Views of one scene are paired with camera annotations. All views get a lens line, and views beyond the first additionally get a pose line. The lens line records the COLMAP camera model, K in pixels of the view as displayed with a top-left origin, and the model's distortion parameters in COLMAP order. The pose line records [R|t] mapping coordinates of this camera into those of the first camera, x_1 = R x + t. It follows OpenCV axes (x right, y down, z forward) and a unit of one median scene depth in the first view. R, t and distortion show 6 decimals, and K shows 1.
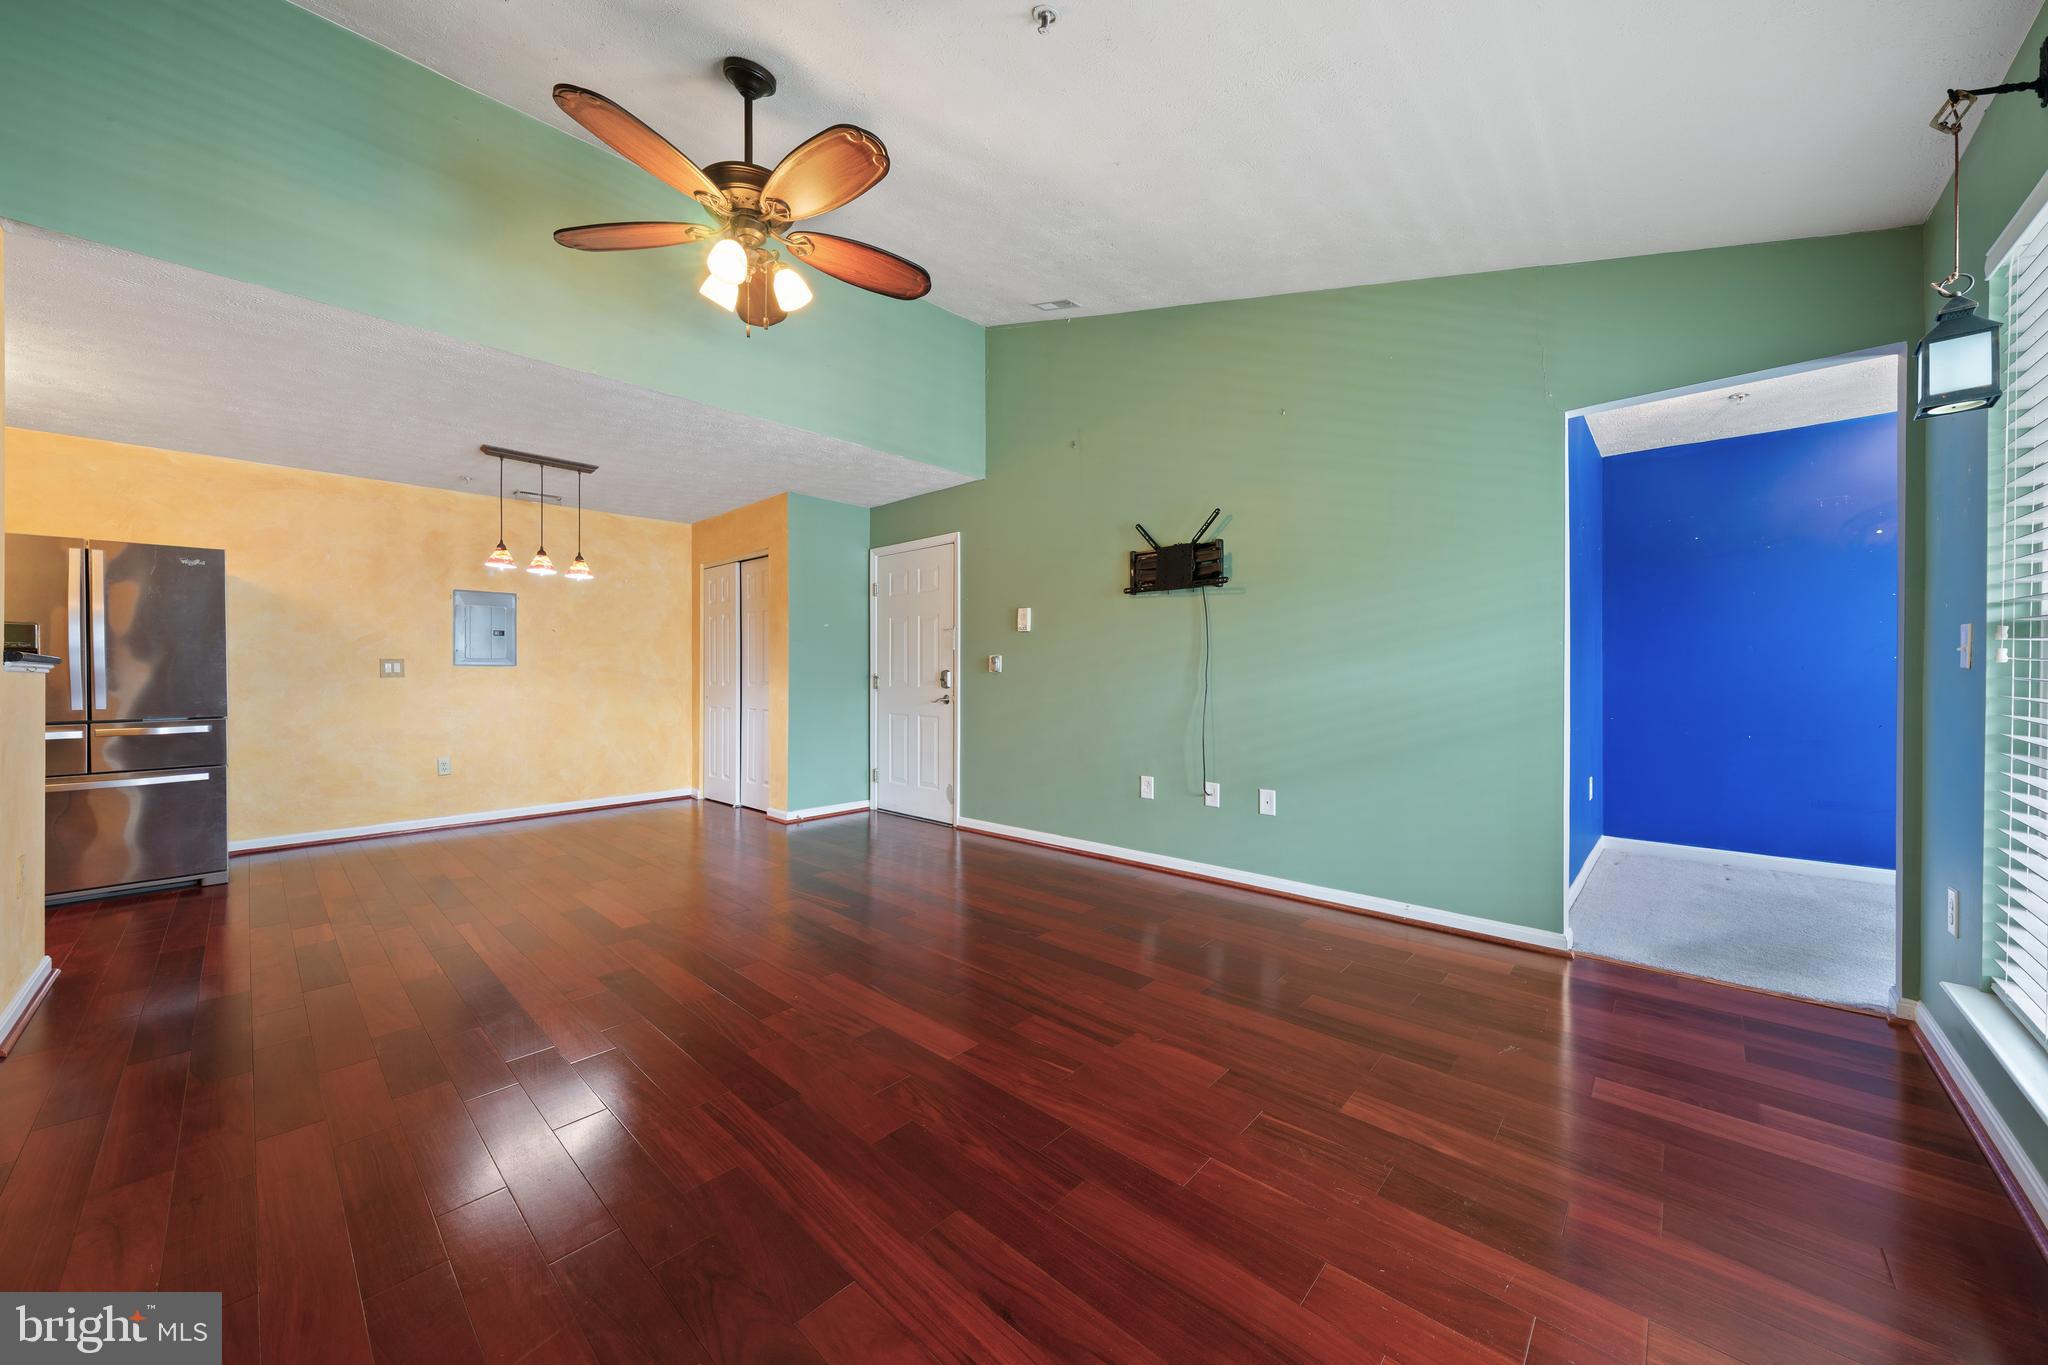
lens RADIAL K [[724.8, 0, 1021.0], [0, 724.8, 673.9], [0, 0, 1]] dist [-0.001665, -0.000031]
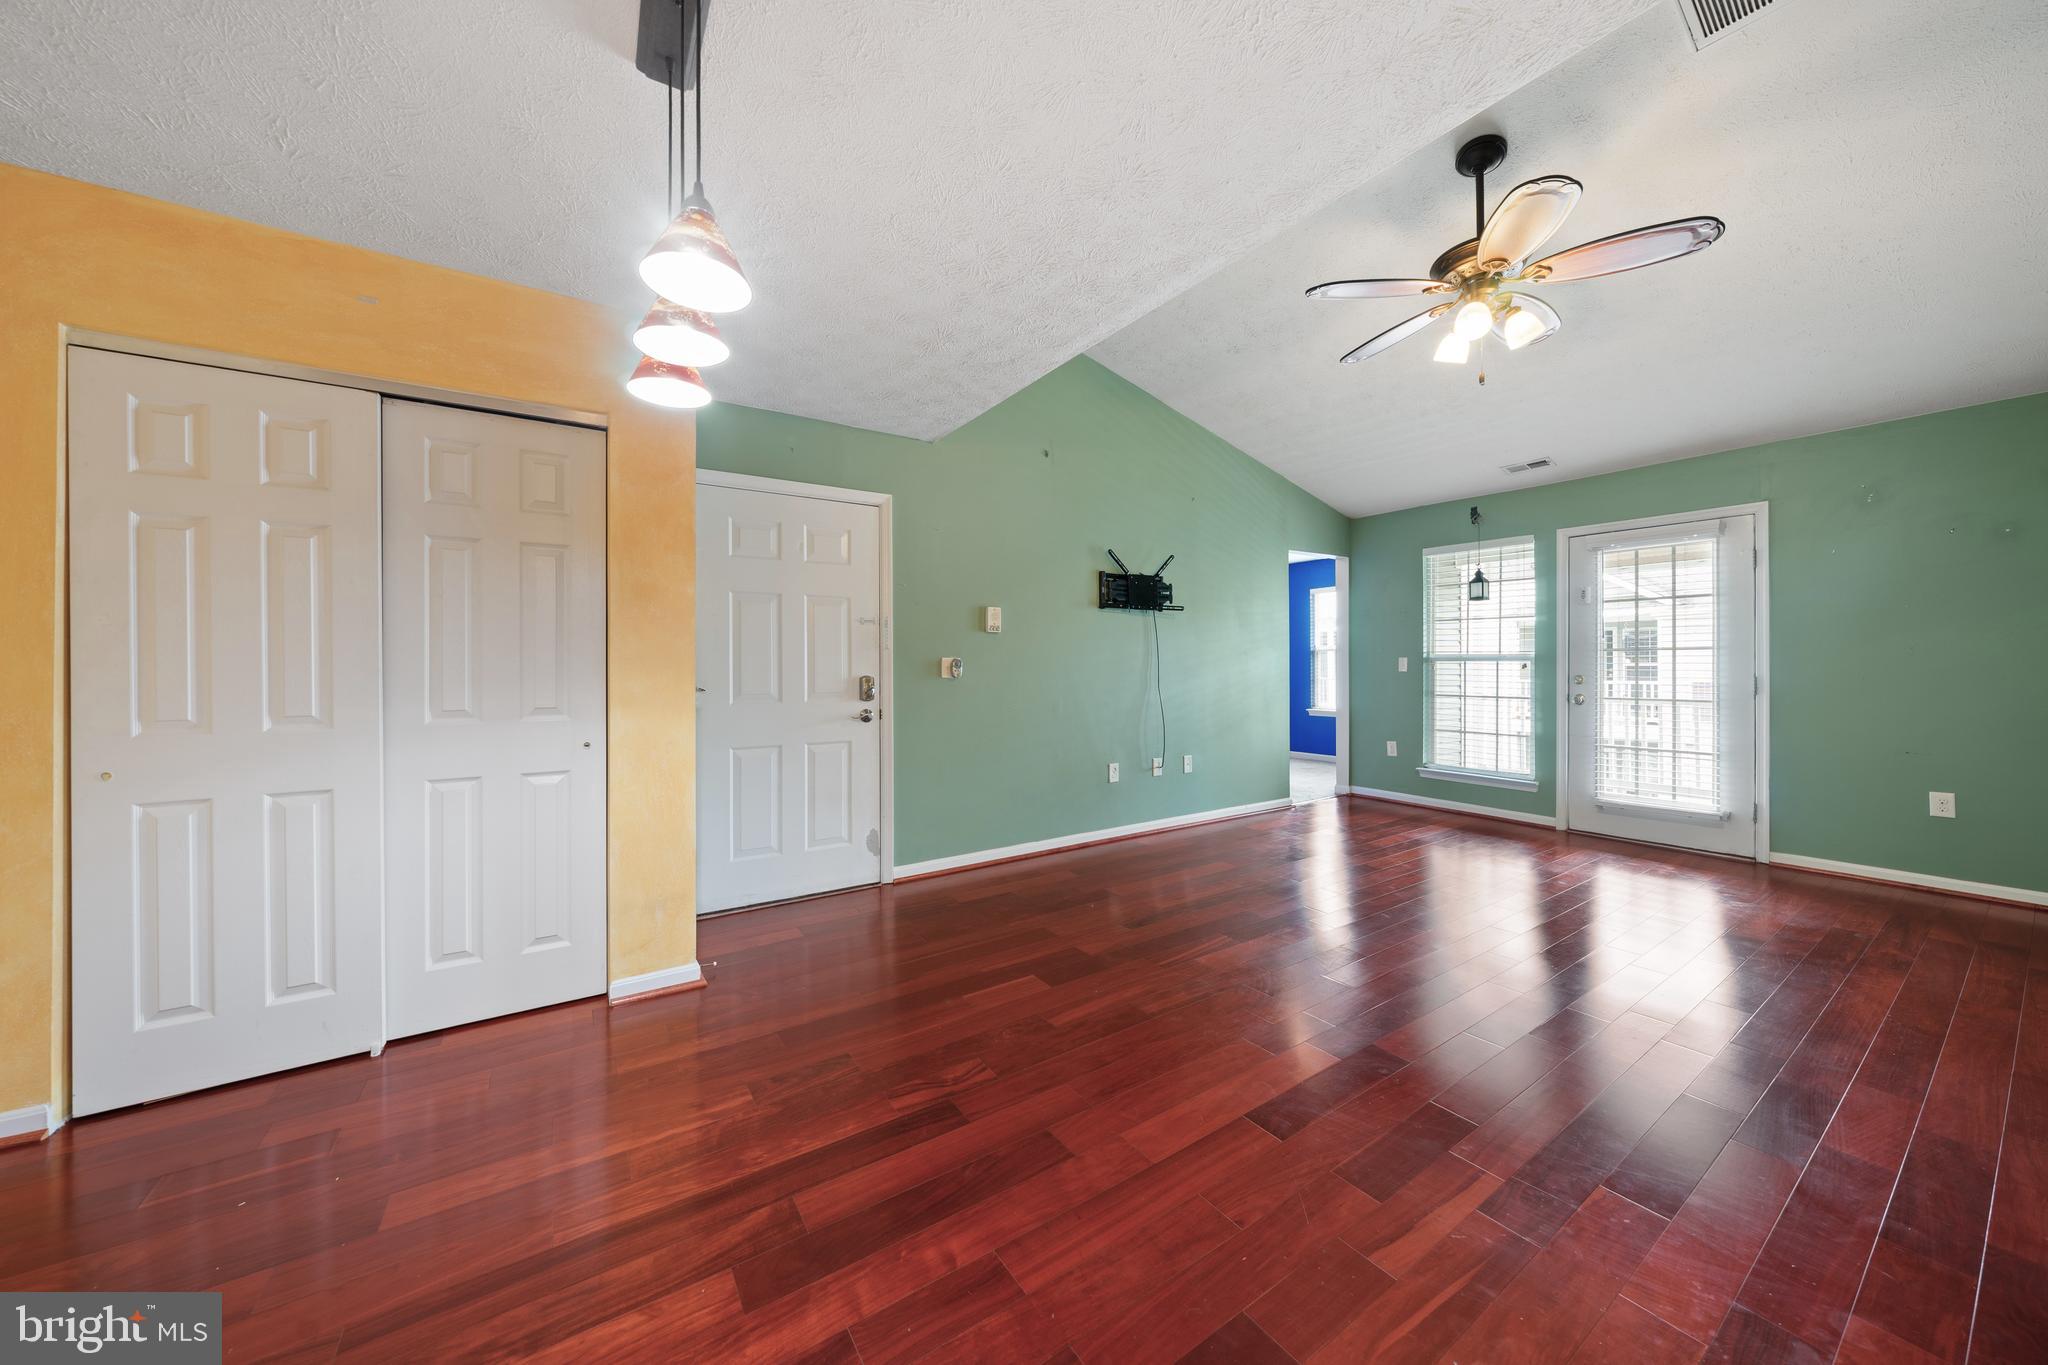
lens RADIAL K [[698.9, 0, 1018.7], [0, 698.9, 665.2], [0, 0, 1]] dist [-0.002646, 0.000153]
pose [[0.234718, 0.000781, 0.972063, -0.876427], [0.006639, 0.999975, -0.002406, -0.015447], [-0.972041, 0.007019, 0.234707, 0.796298]]
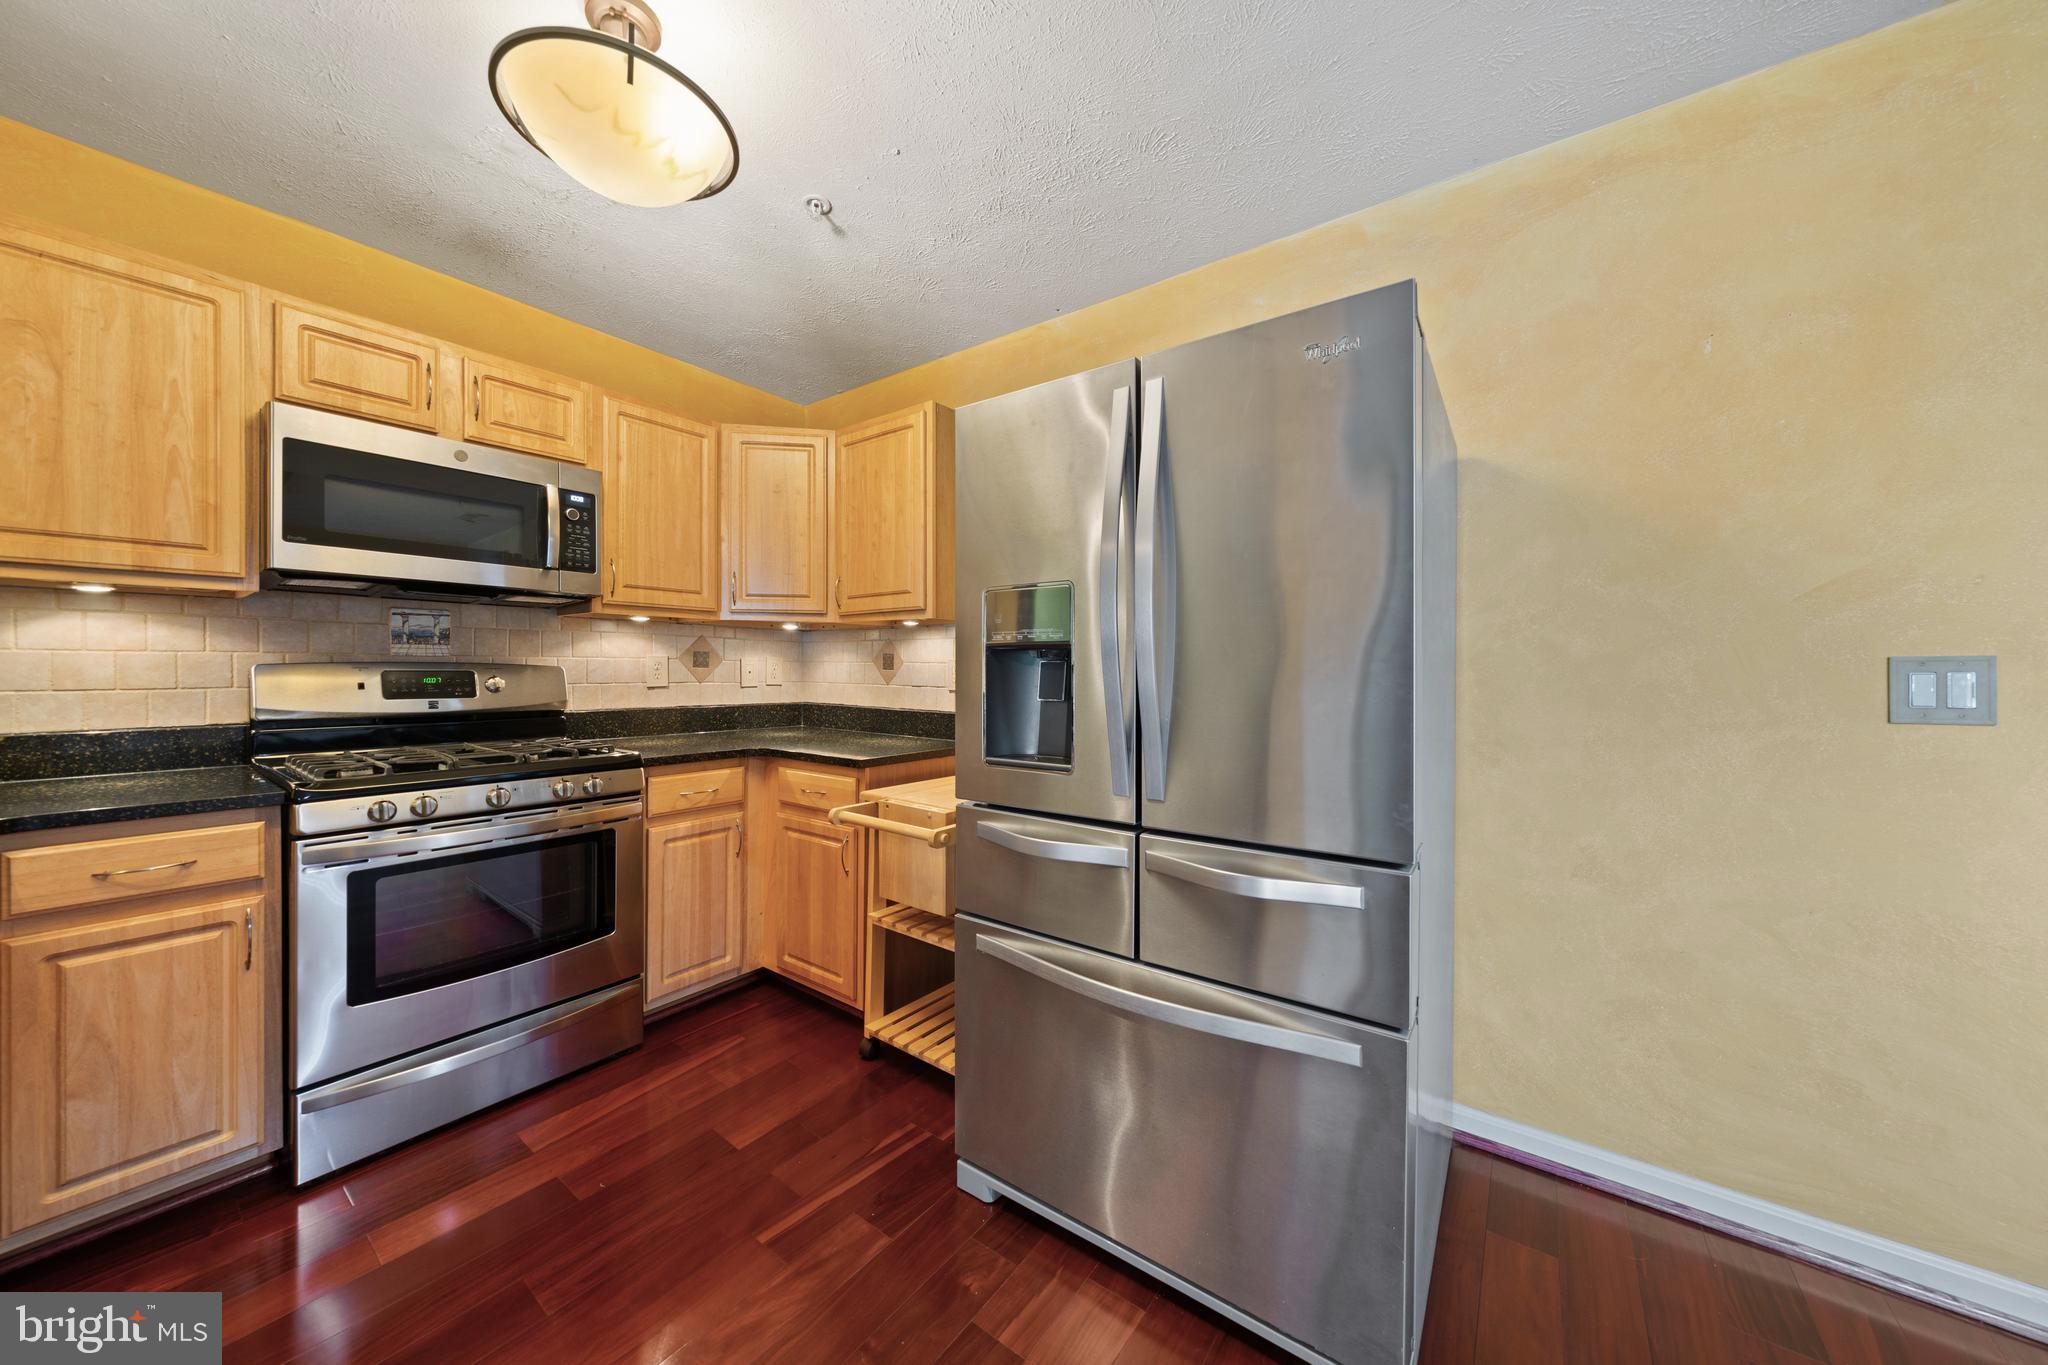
lens RADIAL K [[702.7, 0, 1021.1], [0, 702.7, 677.6], [0, 0, 1]] dist [-0.001659, -0.000006]
pose [[0.113560, 0.015187, -0.993415, -0.718030], [-0.009148, 0.999857, 0.014240, -0.015330], [0.993489, 0.007471, 0.113683, 0.695483]]
